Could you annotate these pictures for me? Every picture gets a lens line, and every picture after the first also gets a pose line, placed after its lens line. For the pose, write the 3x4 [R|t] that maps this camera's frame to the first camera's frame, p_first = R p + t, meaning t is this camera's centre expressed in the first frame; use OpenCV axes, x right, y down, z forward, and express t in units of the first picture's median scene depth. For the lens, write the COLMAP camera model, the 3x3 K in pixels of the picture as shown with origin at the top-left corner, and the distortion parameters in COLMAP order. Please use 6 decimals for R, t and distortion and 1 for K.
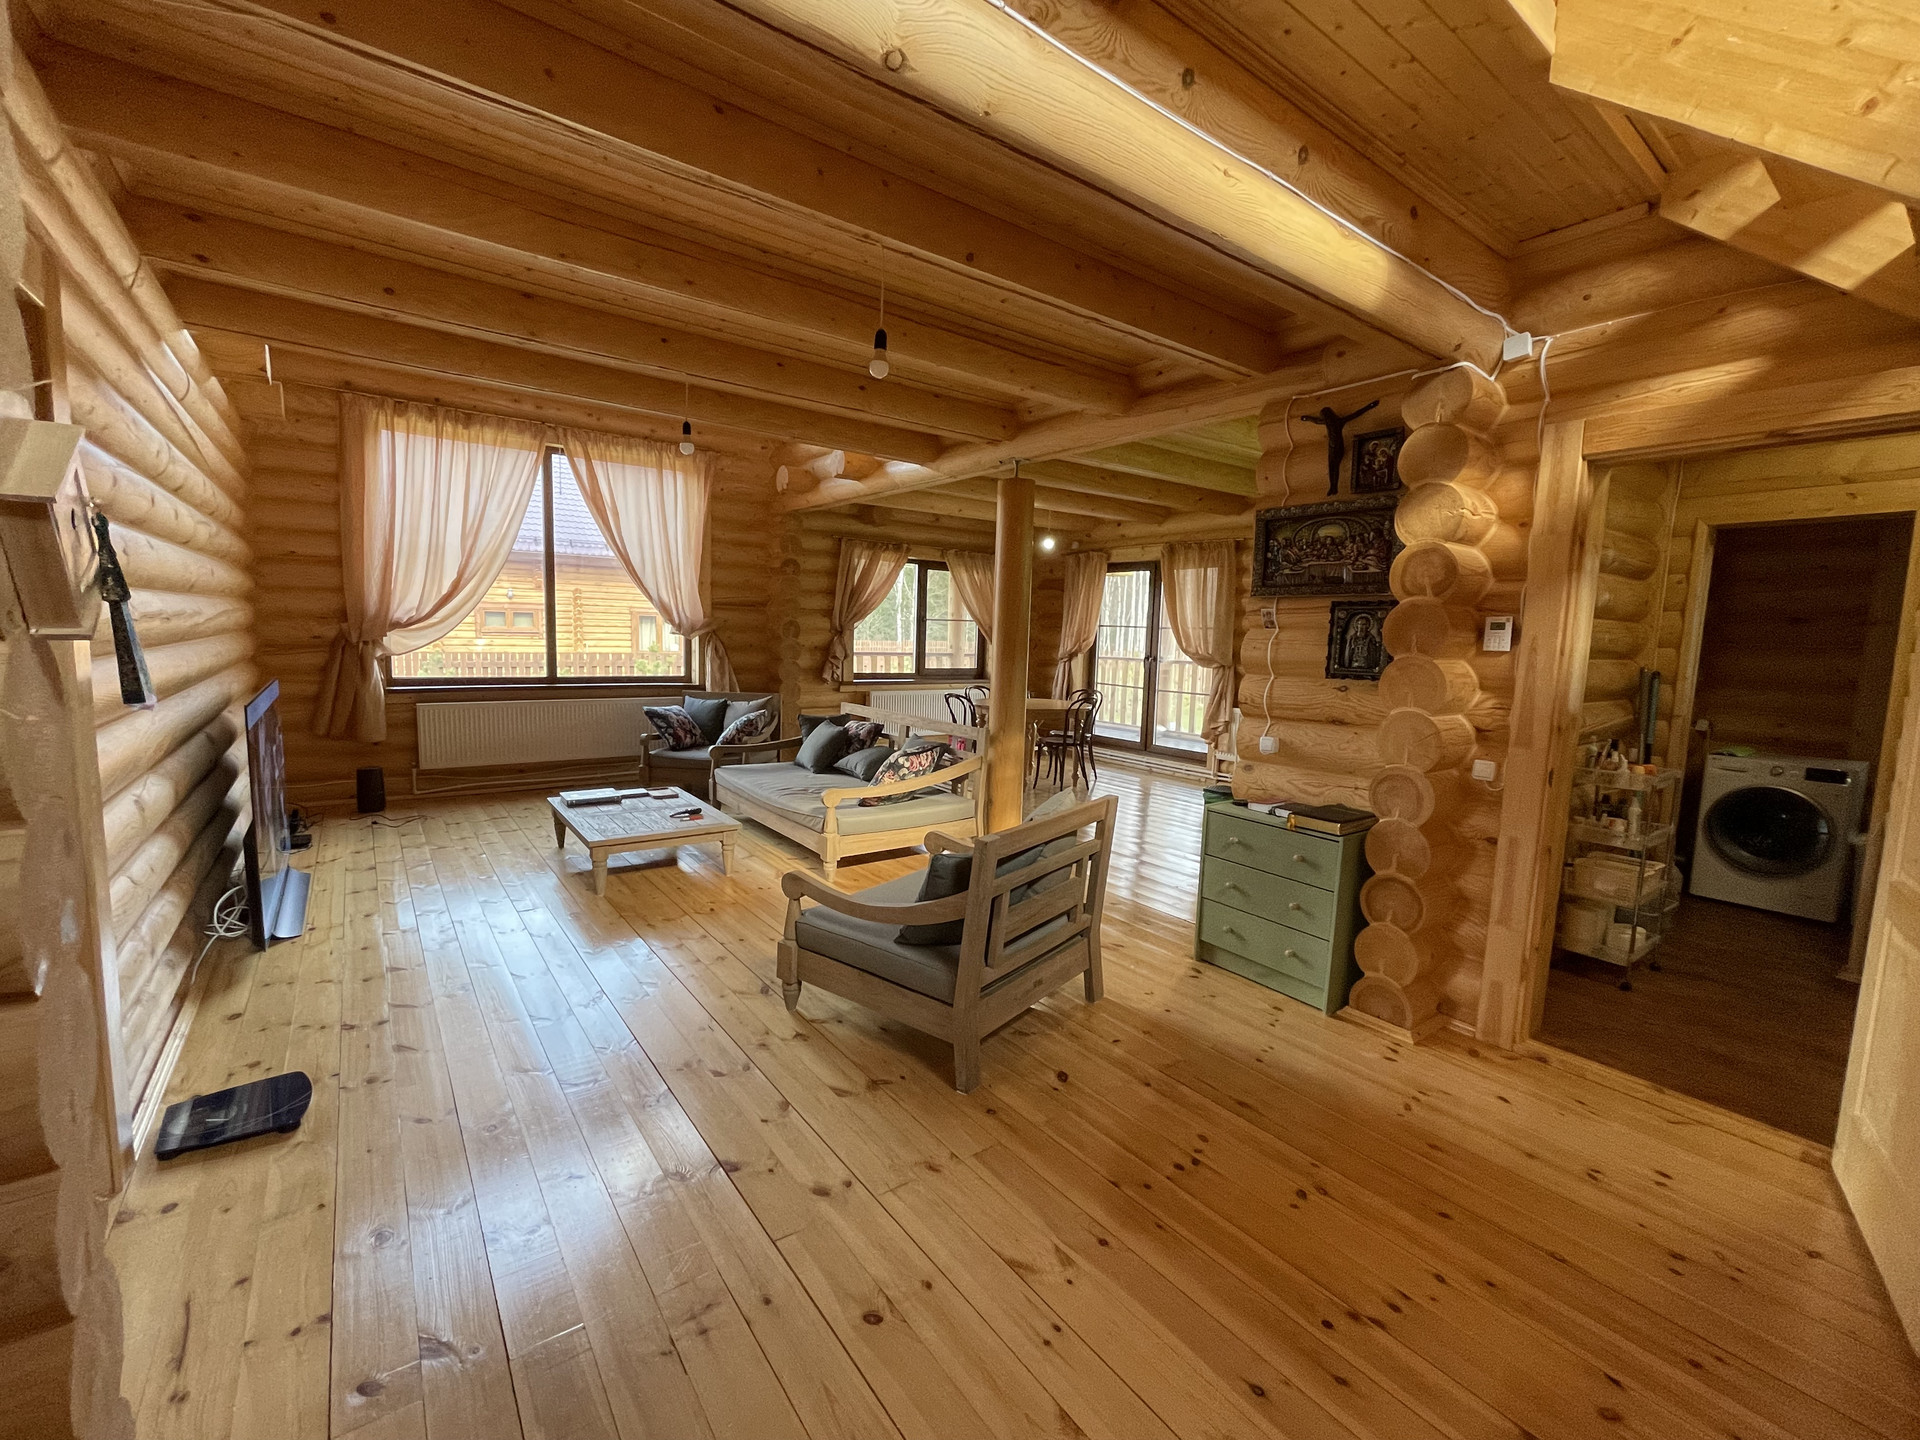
lens RADIAL K [[791.7, 0, 958.8], [0, 791.7, 729.3], [0, 0, 1]] dist [0.000170, 0.000009]
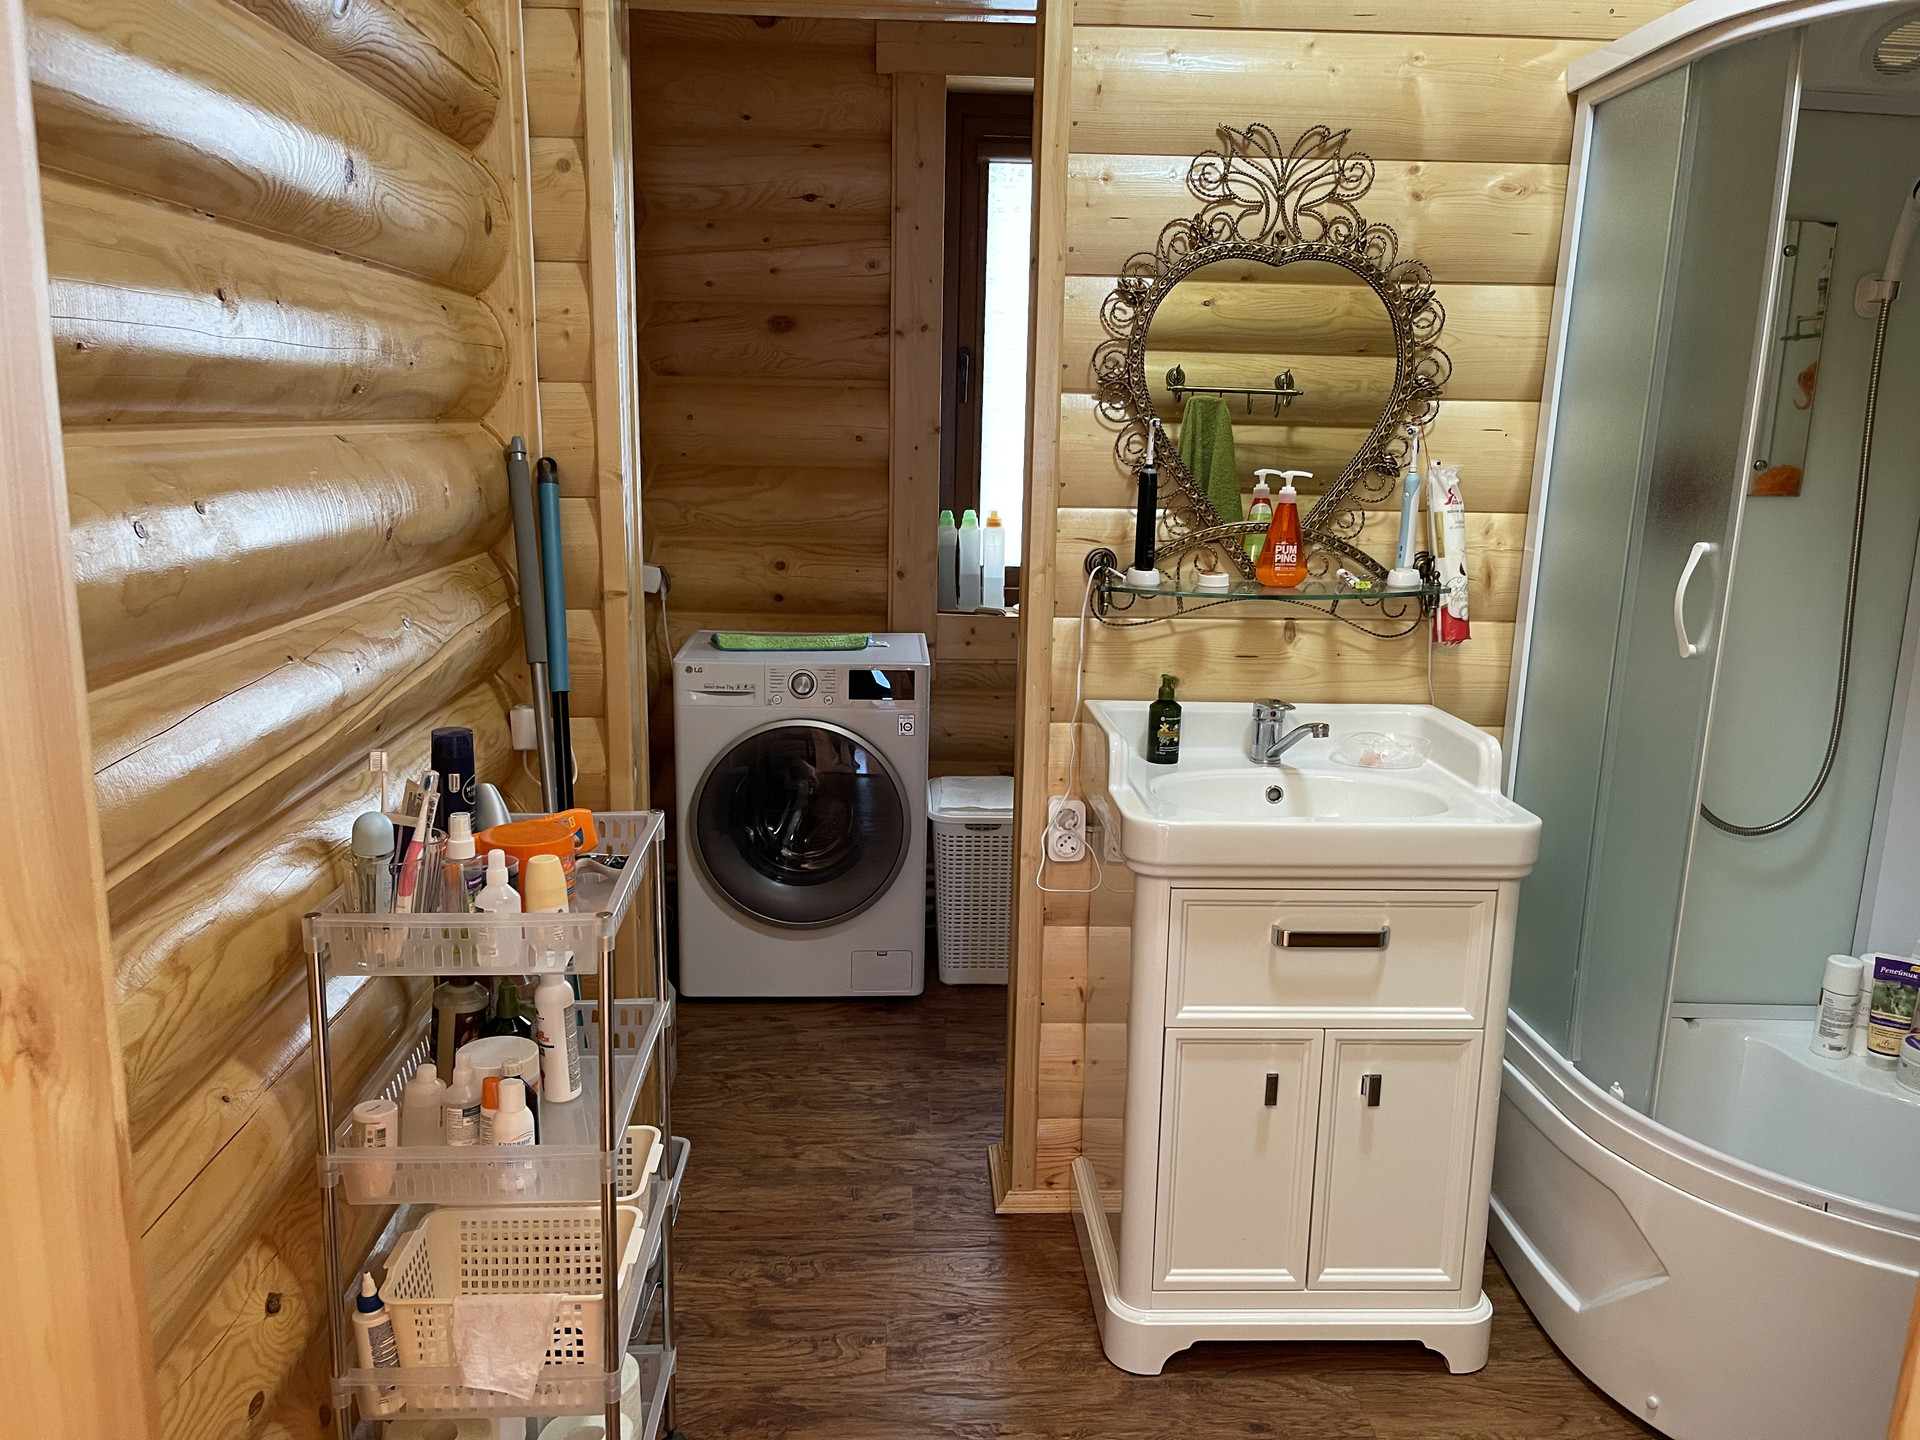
lens RADIAL K [[1454.9, 0, 961.2], [0, 1454.9, 724.1], [0, 0, 1]] dist [-0.002747, 0.000041]
pose [[0.546178, -0.186720, 0.816594, 0.480306], [0.091635, 0.982308, 0.163321, -0.048424], [-0.832642, -0.014374, 0.553625, 0.542302]]
